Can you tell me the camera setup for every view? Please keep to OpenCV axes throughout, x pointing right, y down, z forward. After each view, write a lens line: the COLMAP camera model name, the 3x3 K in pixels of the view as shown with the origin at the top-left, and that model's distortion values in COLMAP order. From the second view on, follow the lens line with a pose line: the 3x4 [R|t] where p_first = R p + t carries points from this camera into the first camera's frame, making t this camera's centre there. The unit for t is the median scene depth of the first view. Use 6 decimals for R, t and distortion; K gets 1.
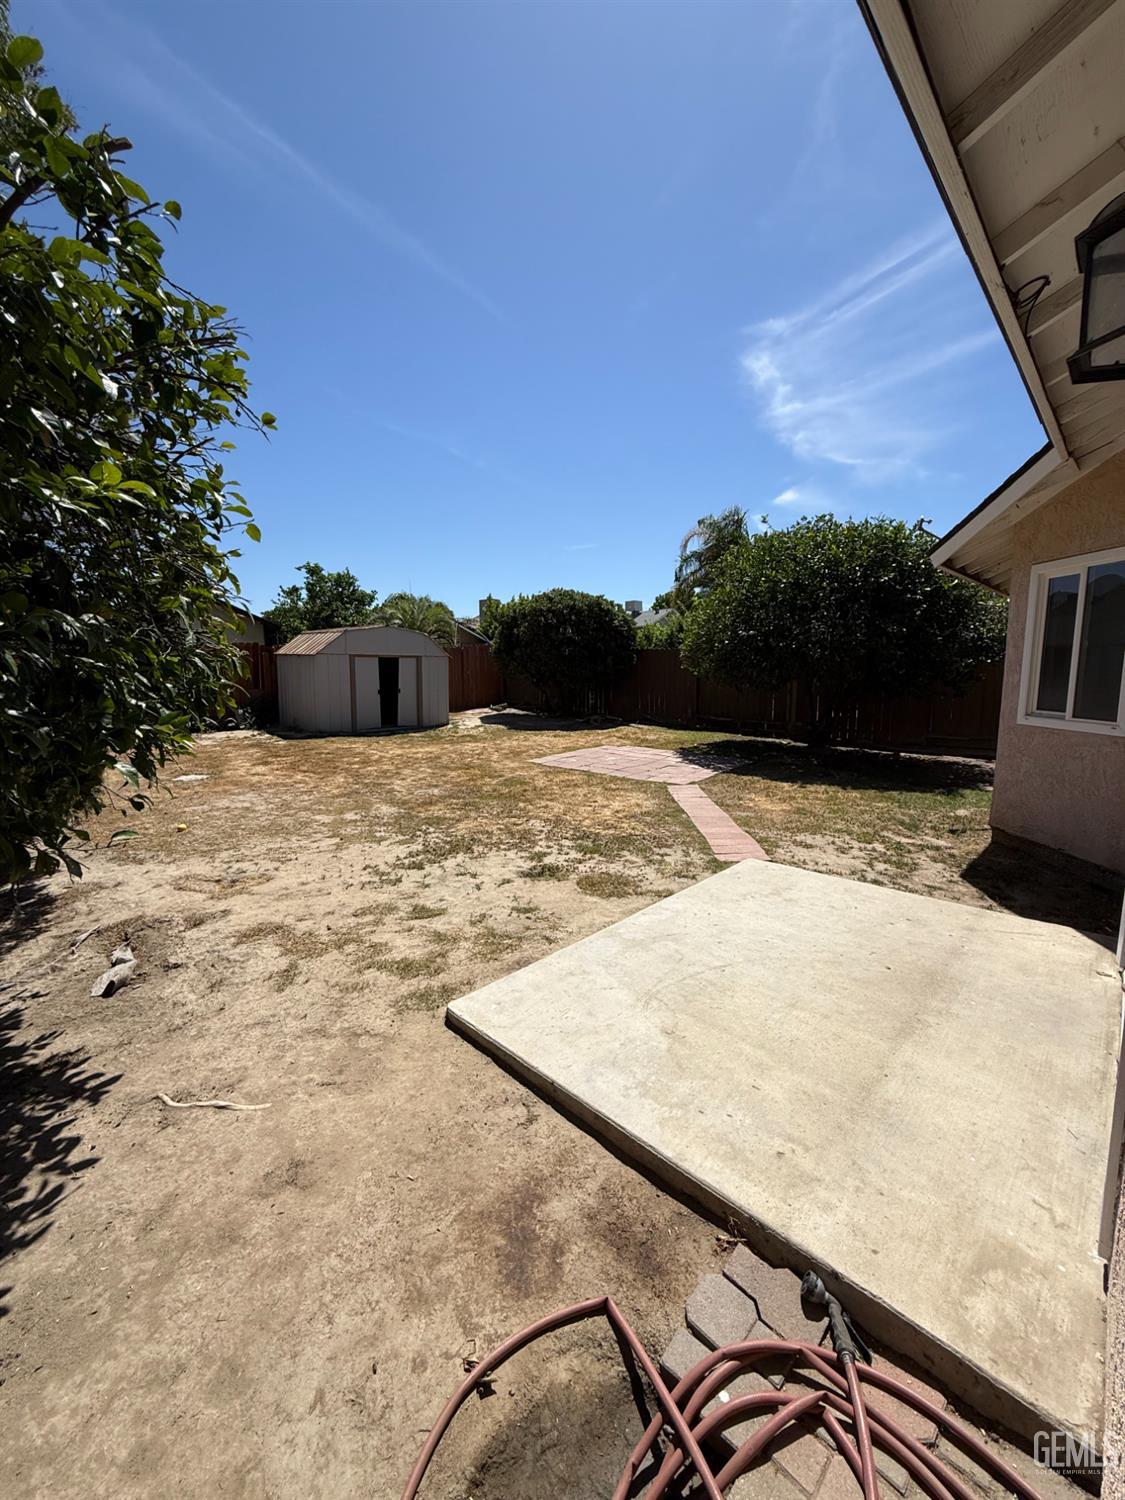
lens RADIAL K [[602.9, 0, 561.2], [0, 602.9, 748.2], [0, 0, 1]] dist [-0.003411, -0.000032]
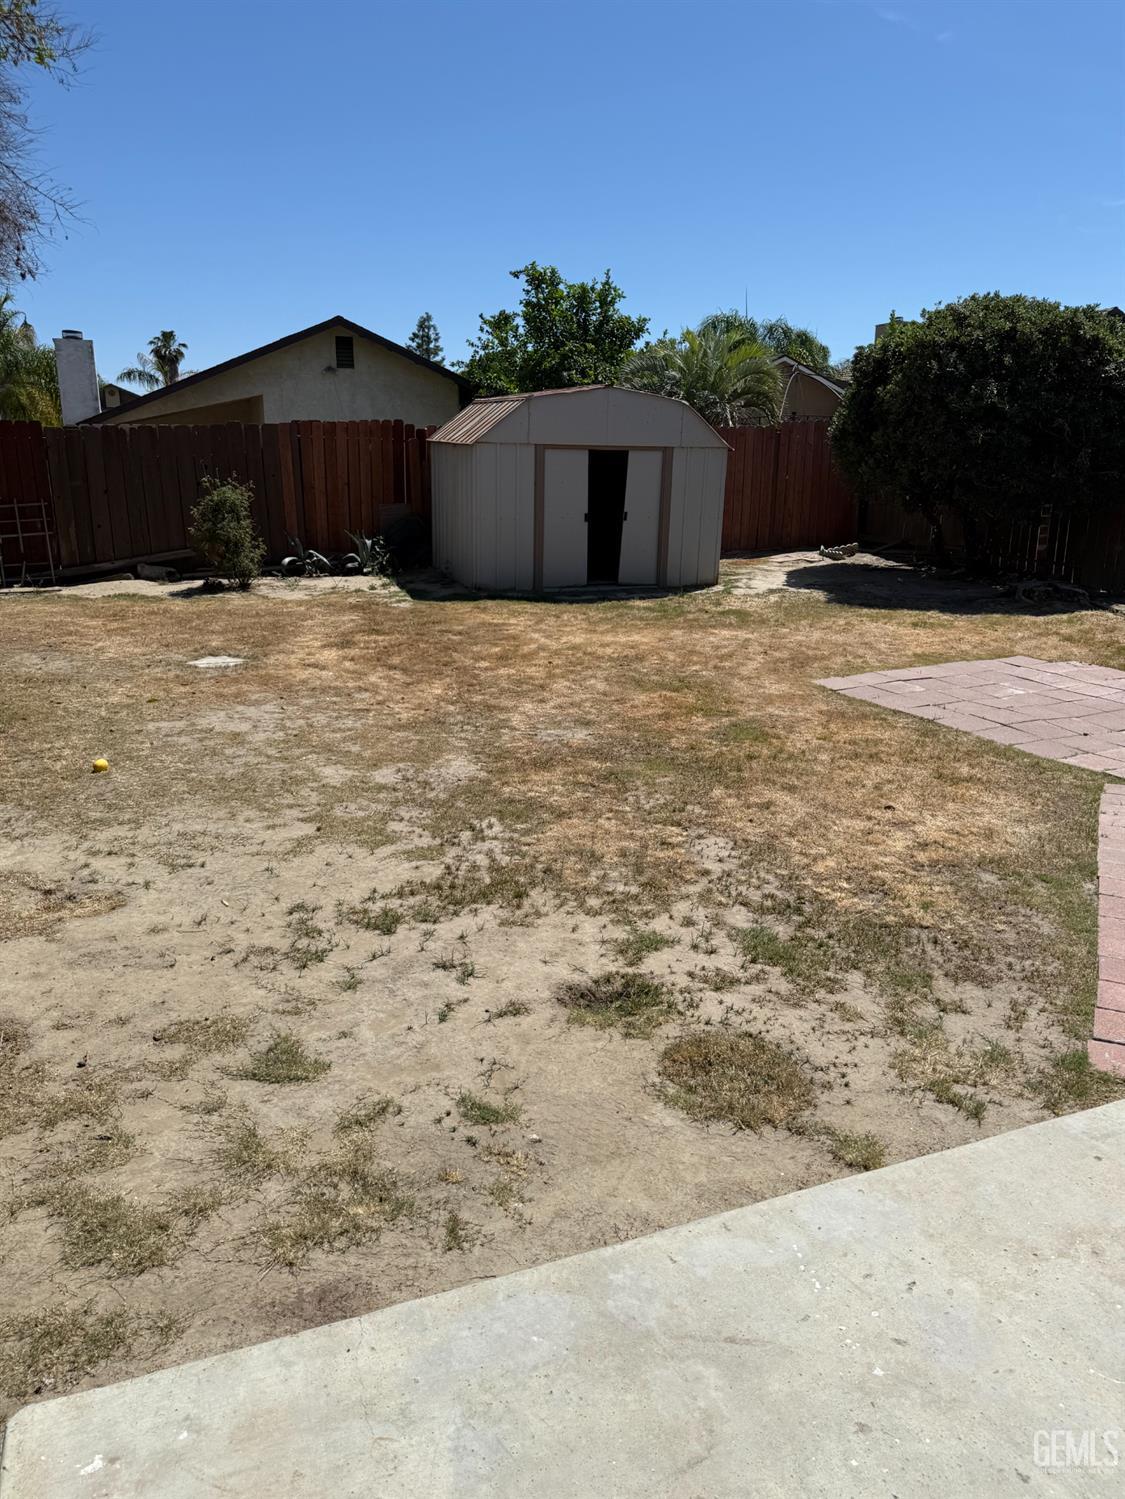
lens RADIAL K [[1076.7, 0, 555.3], [0, 1076.7, 740.9], [0, 0, 1]] dist [0.054659, -0.029527]
pose [[0.913884, 0.113300, -0.389846, 0.162083], [-0.065347, 0.988799, 0.134186, -0.056978], [0.400682, -0.097155, 0.911051, 0.241955]]
